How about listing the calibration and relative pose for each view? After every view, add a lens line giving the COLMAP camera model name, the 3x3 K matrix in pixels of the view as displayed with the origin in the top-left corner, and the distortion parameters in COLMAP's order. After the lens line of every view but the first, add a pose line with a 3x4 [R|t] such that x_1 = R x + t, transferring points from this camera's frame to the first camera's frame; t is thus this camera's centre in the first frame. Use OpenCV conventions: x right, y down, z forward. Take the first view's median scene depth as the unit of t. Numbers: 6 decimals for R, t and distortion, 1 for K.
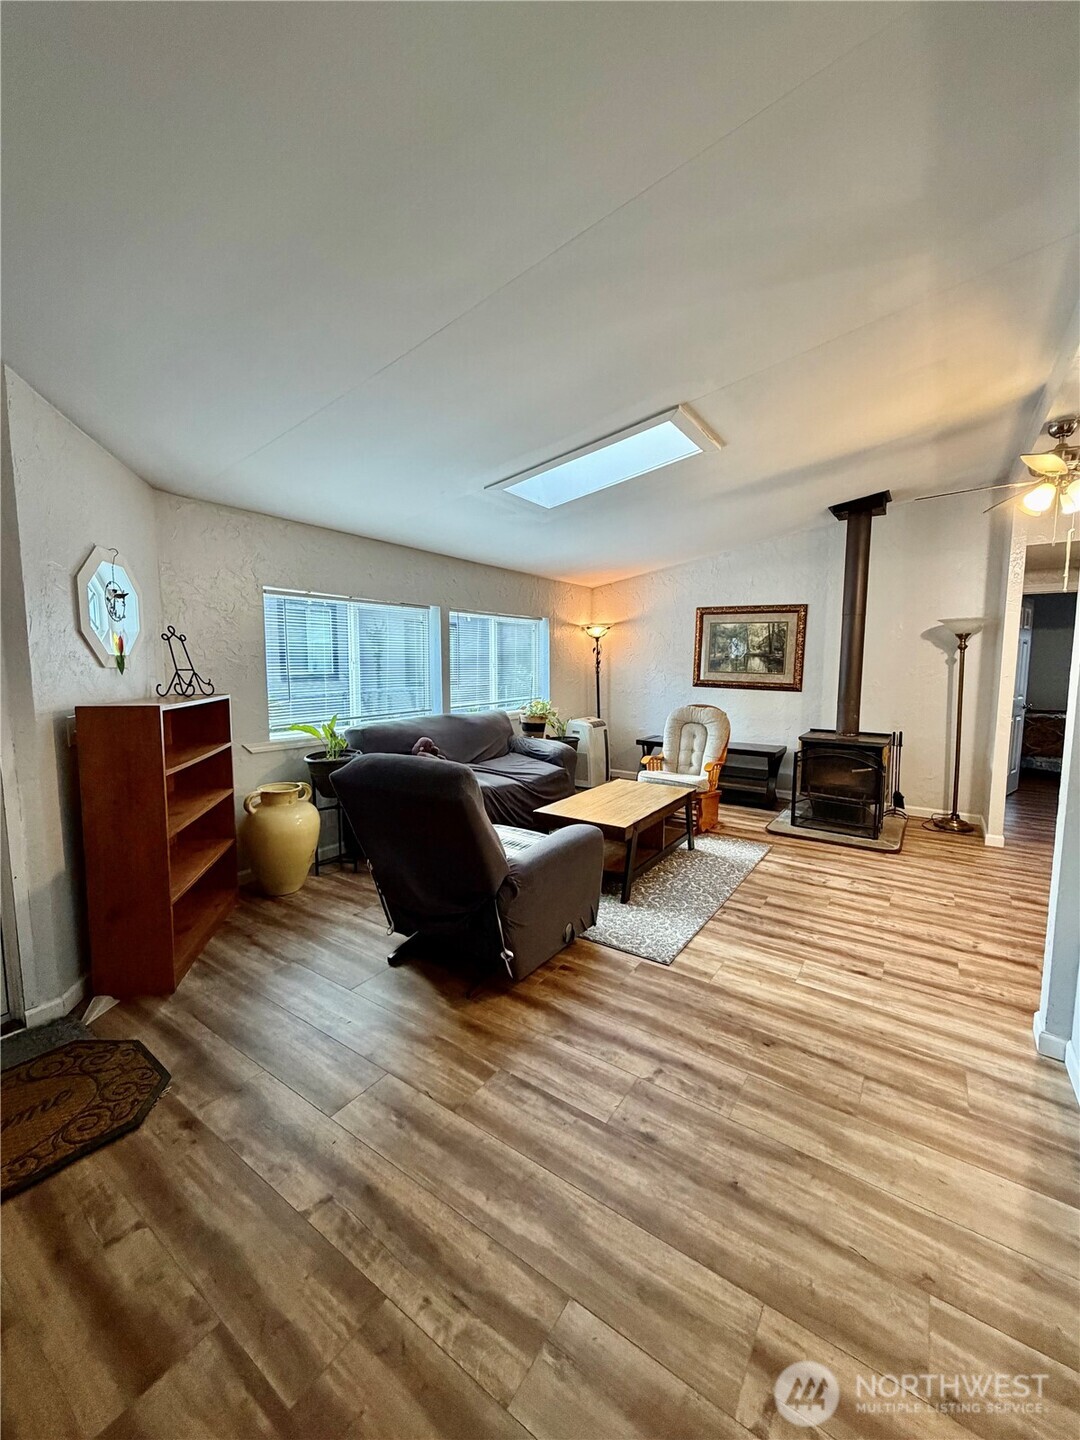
lens RADIAL K [[570.1, 0, 536.7], [0, 570.1, 719.2], [0, 0, 1]] dist [-0.000725, 0.000145]
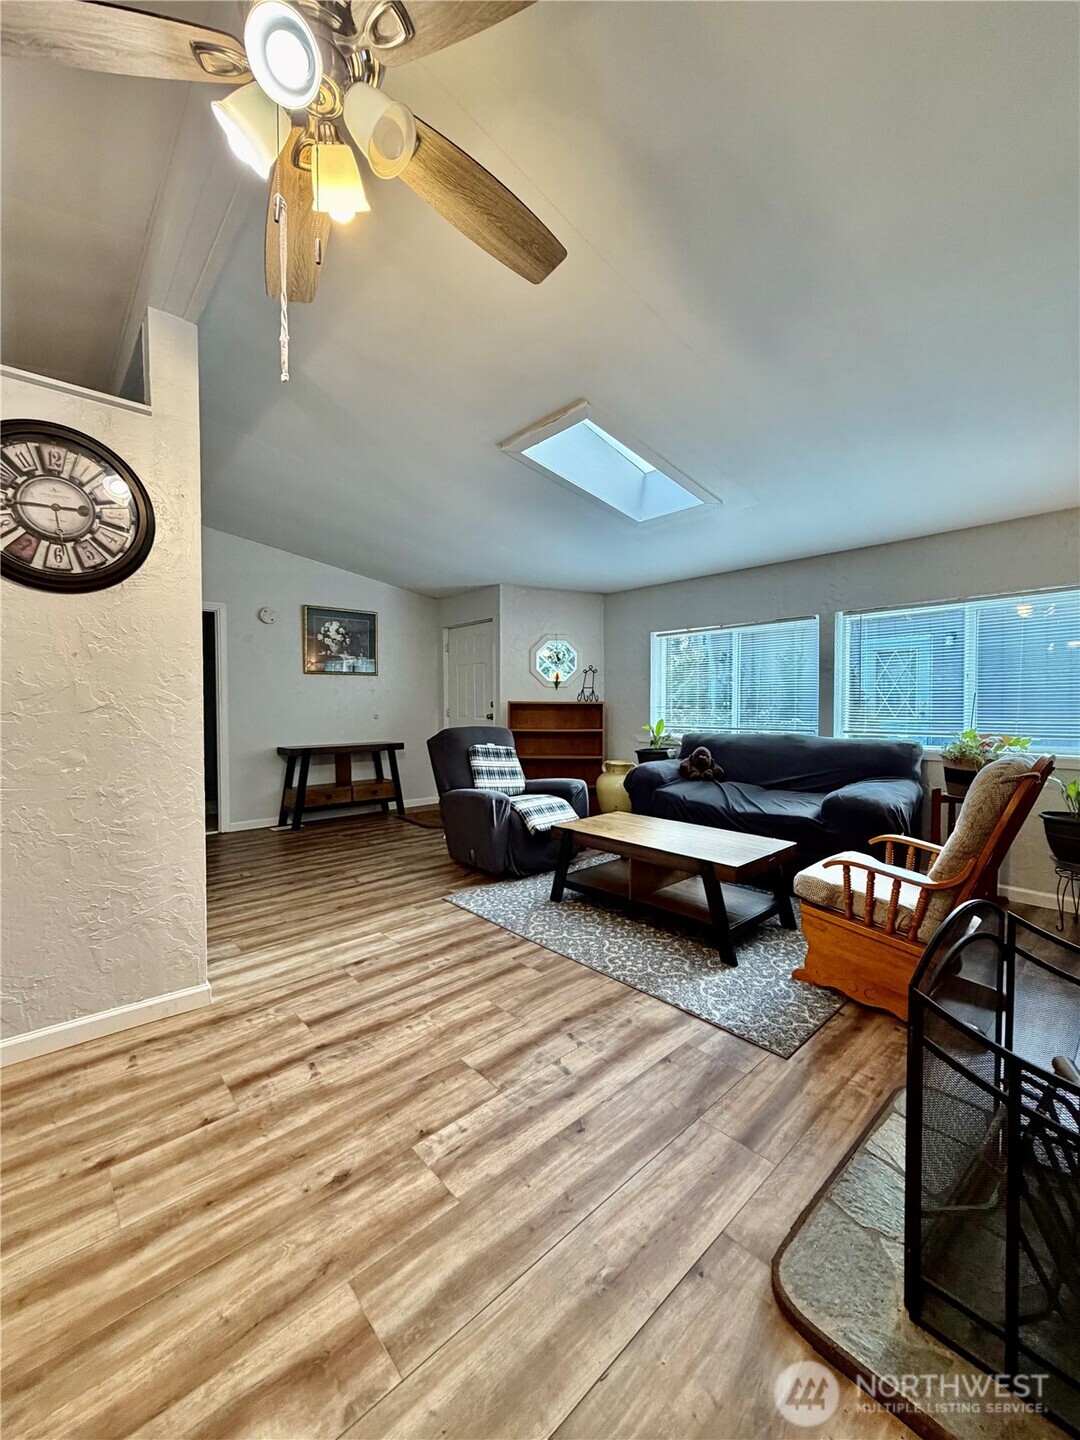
lens RADIAL K [[570.1, 0, 542.0], [0, 570.1, 716.4], [0, 0, 1]] dist [-0.000725, 0.000145]
pose [[-0.223317, 0.018157, -0.974577, 1.286425], [-0.099127, 0.994220, 0.041237, -0.055603], [0.969692, 0.105815, -0.220226, 1.300617]]
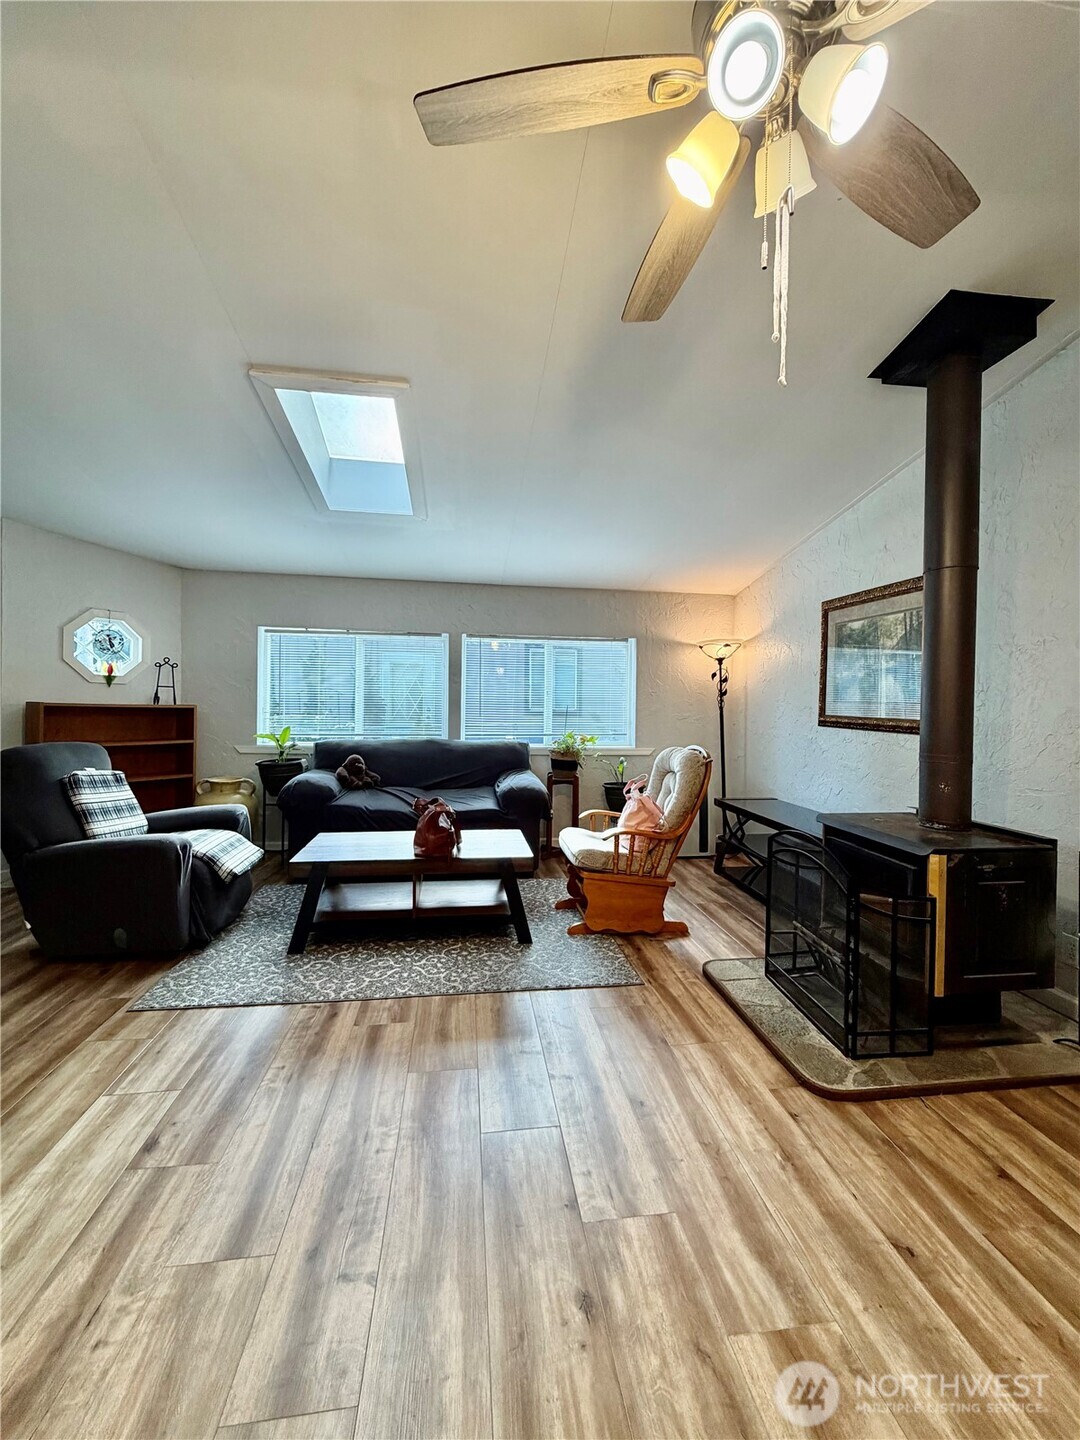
lens RADIAL K [[570.1, 0, 539.9], [0, 570.1, 717.3], [0, 0, 1]] dist [-0.000725, 0.000145]
pose [[0.676498, 0.017783, -0.736230, 1.123956], [-0.087675, 0.994543, -0.056539, -0.009723], [0.731207, 0.102798, 0.674366, 0.737831]]
